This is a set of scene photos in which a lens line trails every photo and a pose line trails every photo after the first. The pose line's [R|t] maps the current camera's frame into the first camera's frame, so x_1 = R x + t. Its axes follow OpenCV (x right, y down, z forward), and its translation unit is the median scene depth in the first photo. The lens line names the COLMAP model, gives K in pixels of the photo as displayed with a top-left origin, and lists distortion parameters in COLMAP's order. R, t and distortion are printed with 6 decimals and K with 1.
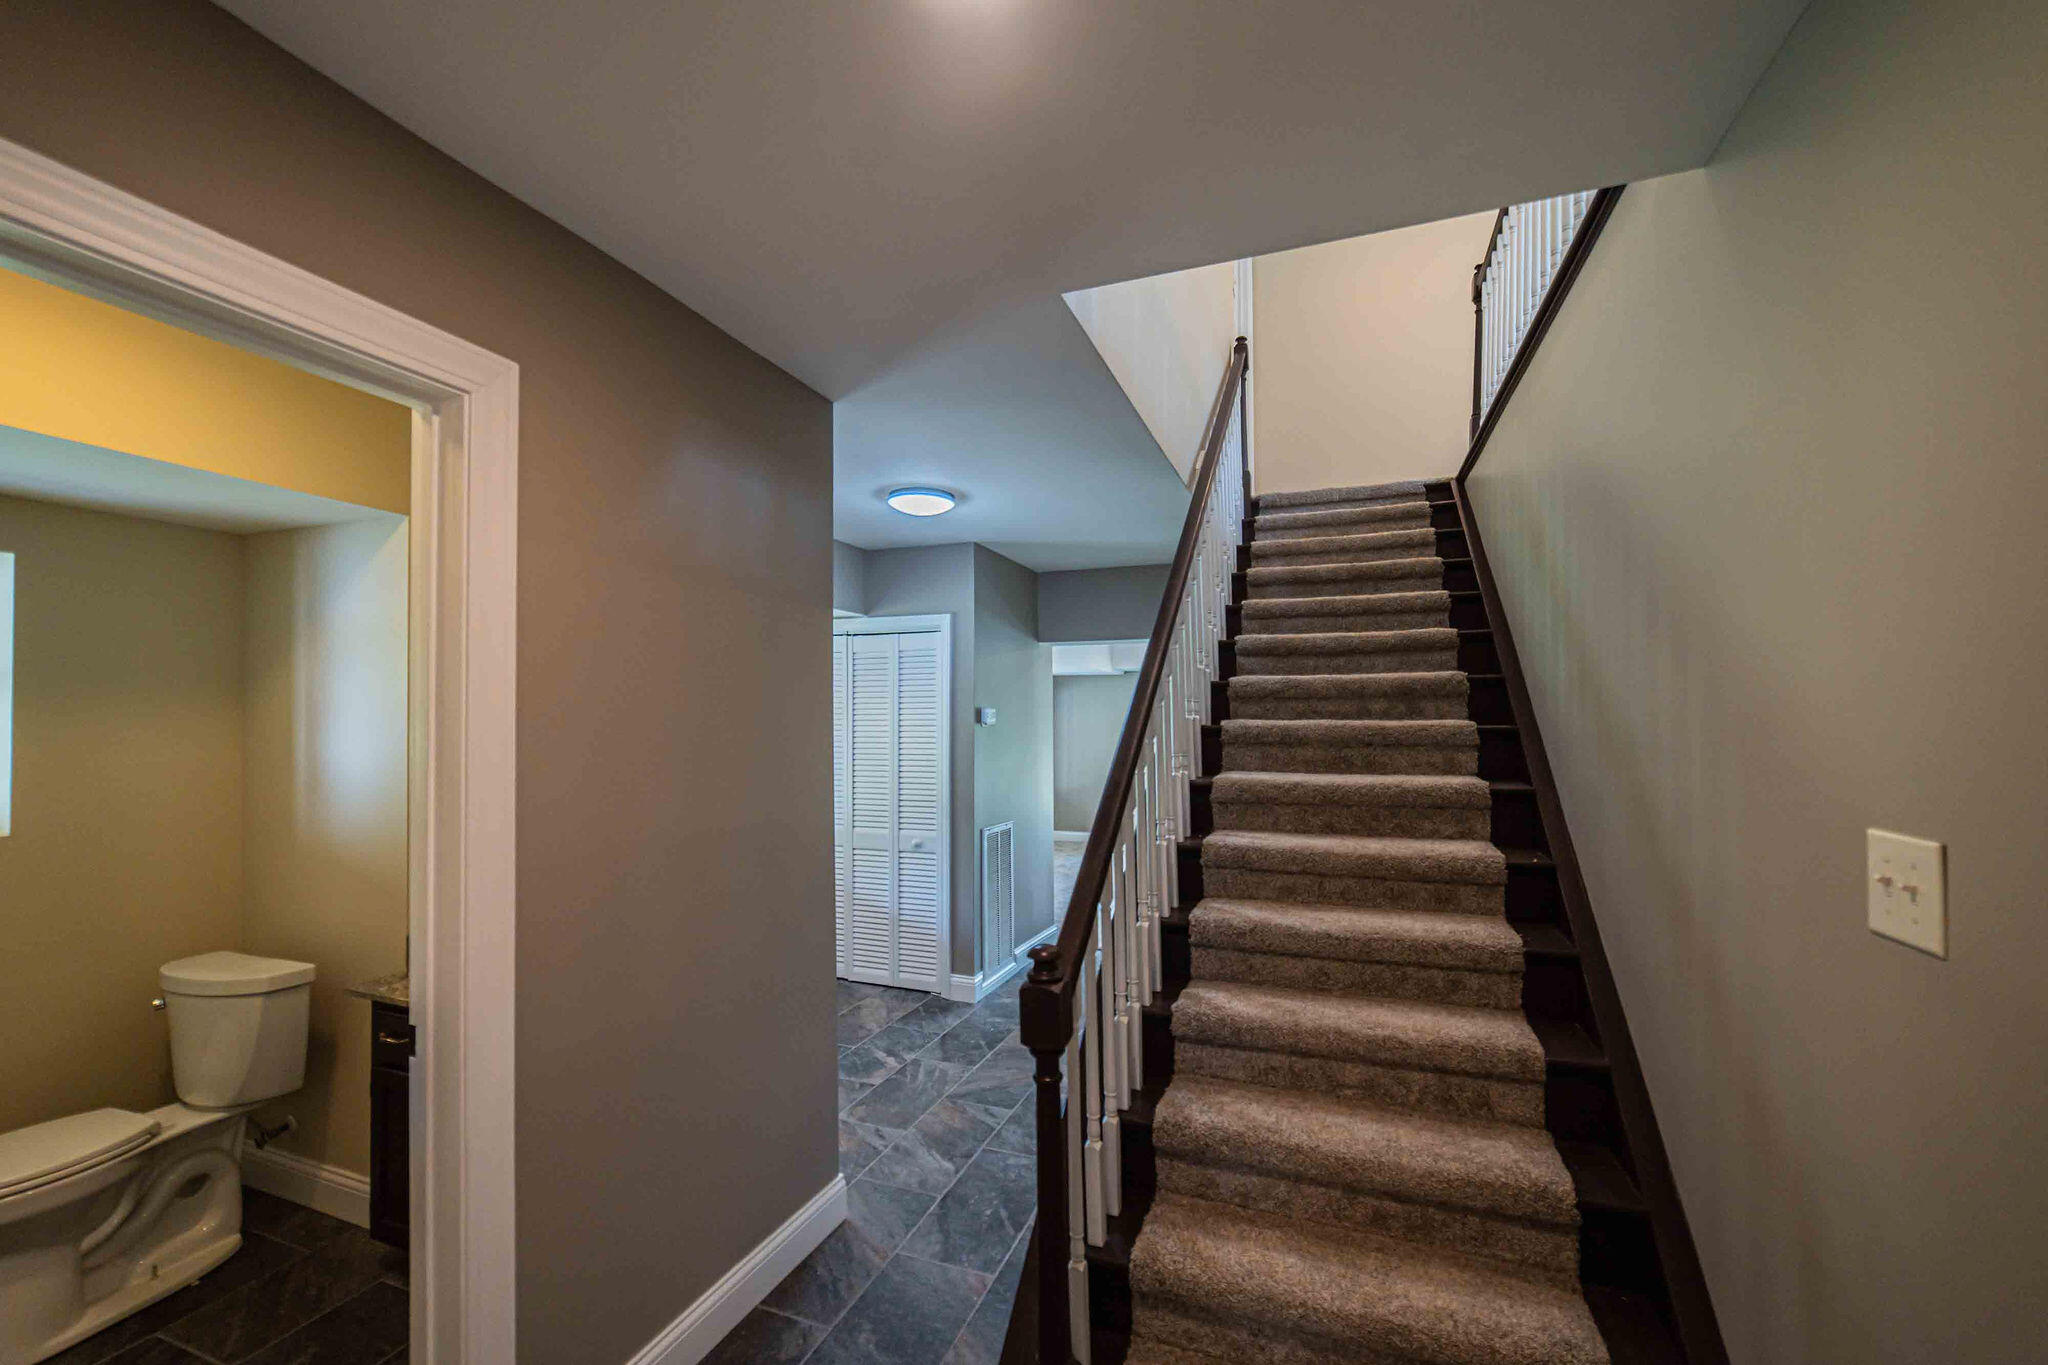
lens RADIAL K [[825.2, 0, 1031.8], [0, 825.2, 685.9], [0, 0, 1]] dist [-0.025597, 0.008759]
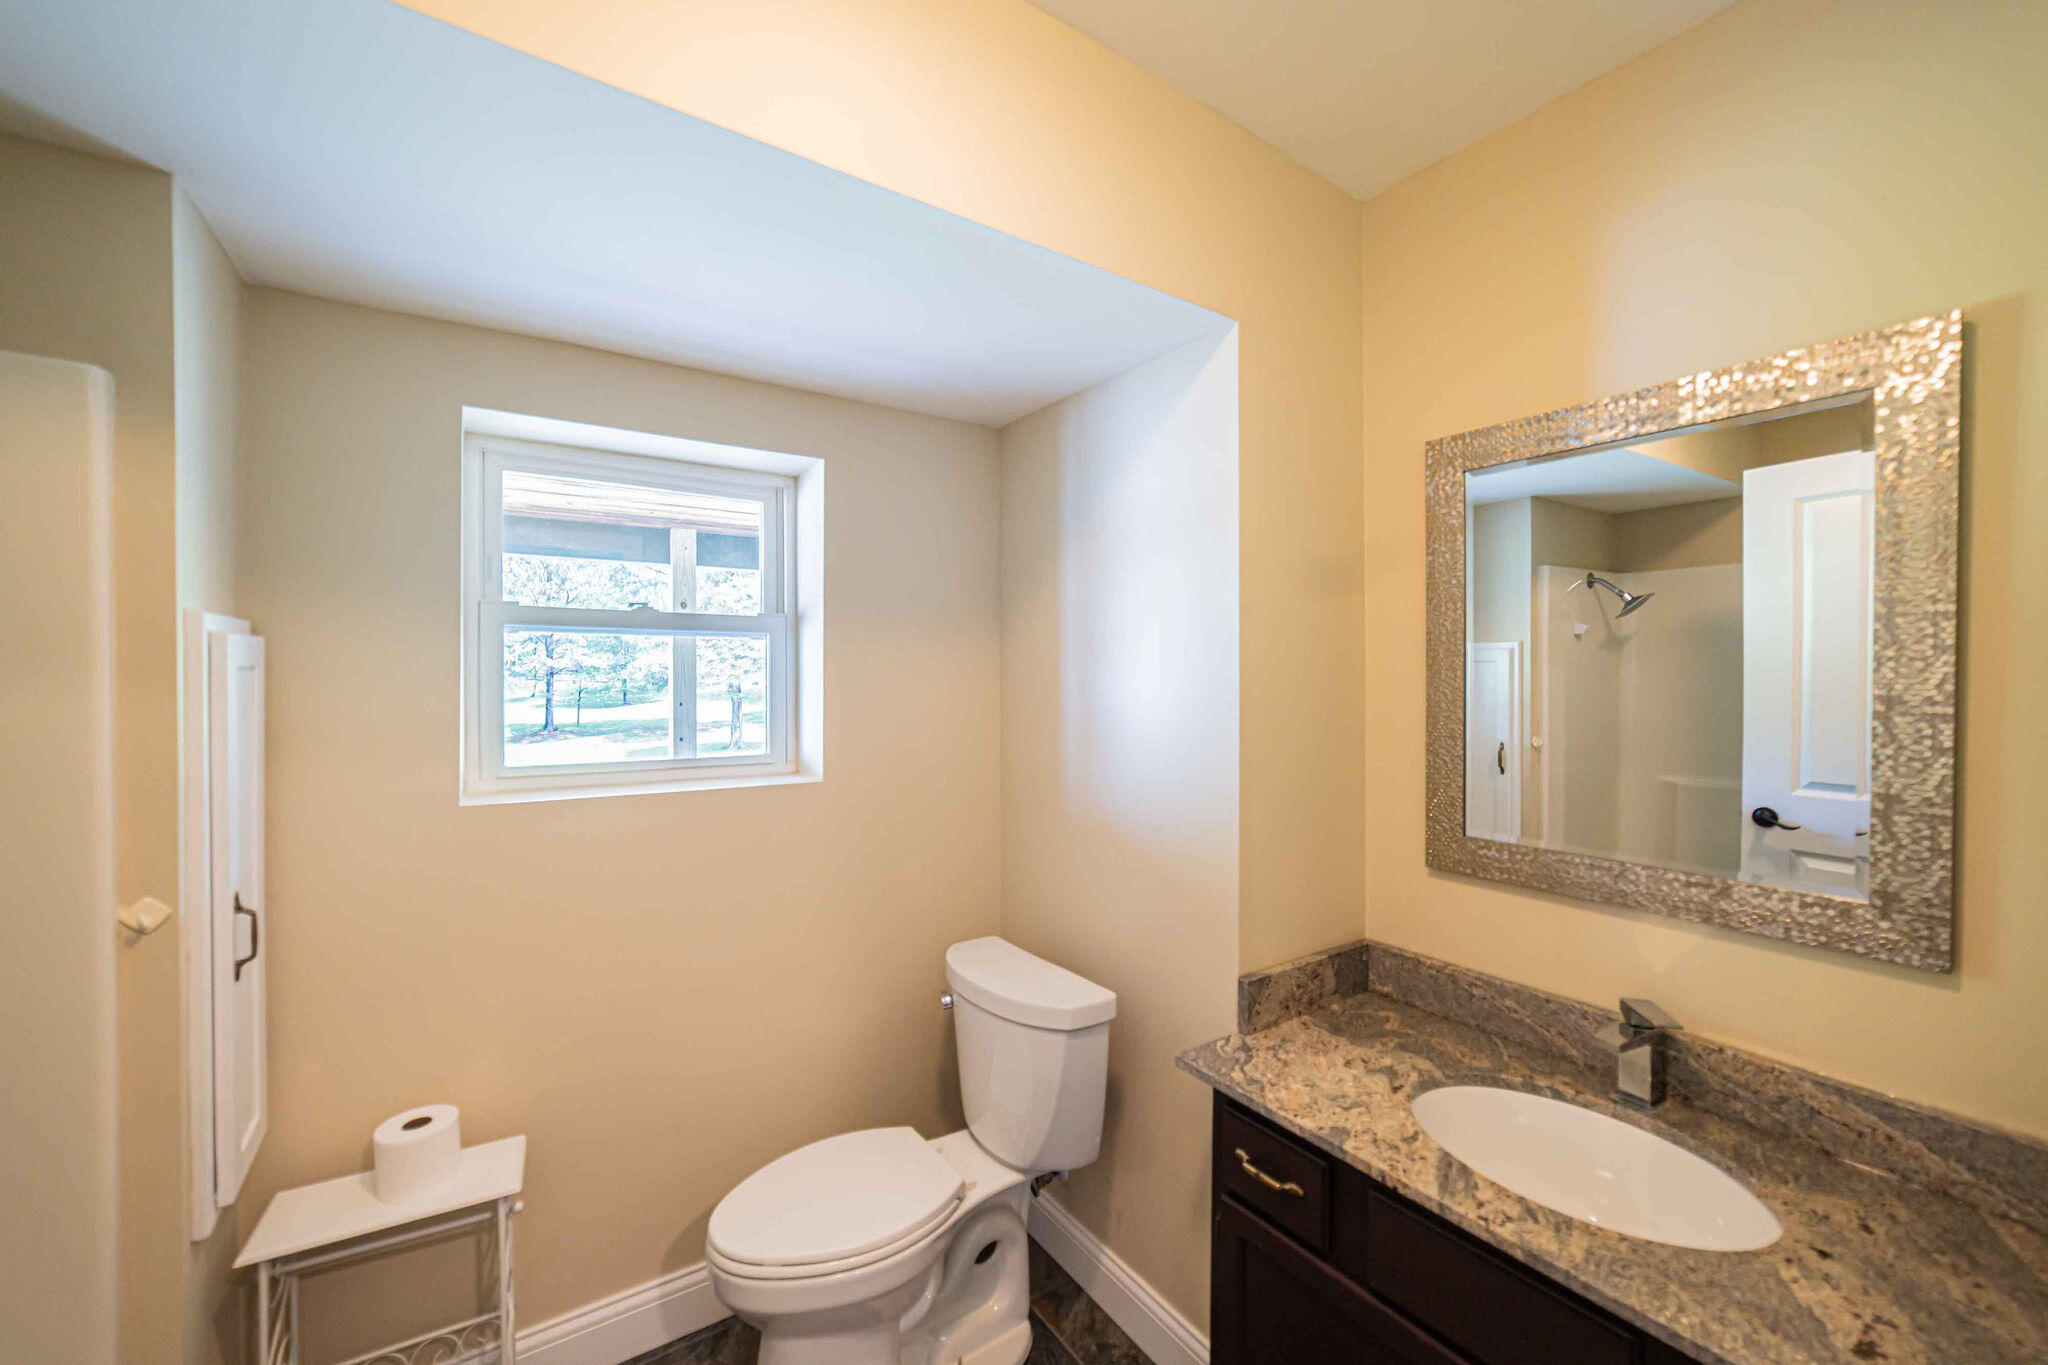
lens RADIAL K [[825.2, 0, 1031.8], [0, 825.2, 685.9], [0, 0, 1]] dist [-0.025597, 0.008759]
pose [[0.804180, 0.005528, -0.594360, -0.526652], [0.006774, 0.999807, 0.018464, 0.066021], [0.594347, -0.018874, 0.803987, 0.399345]]
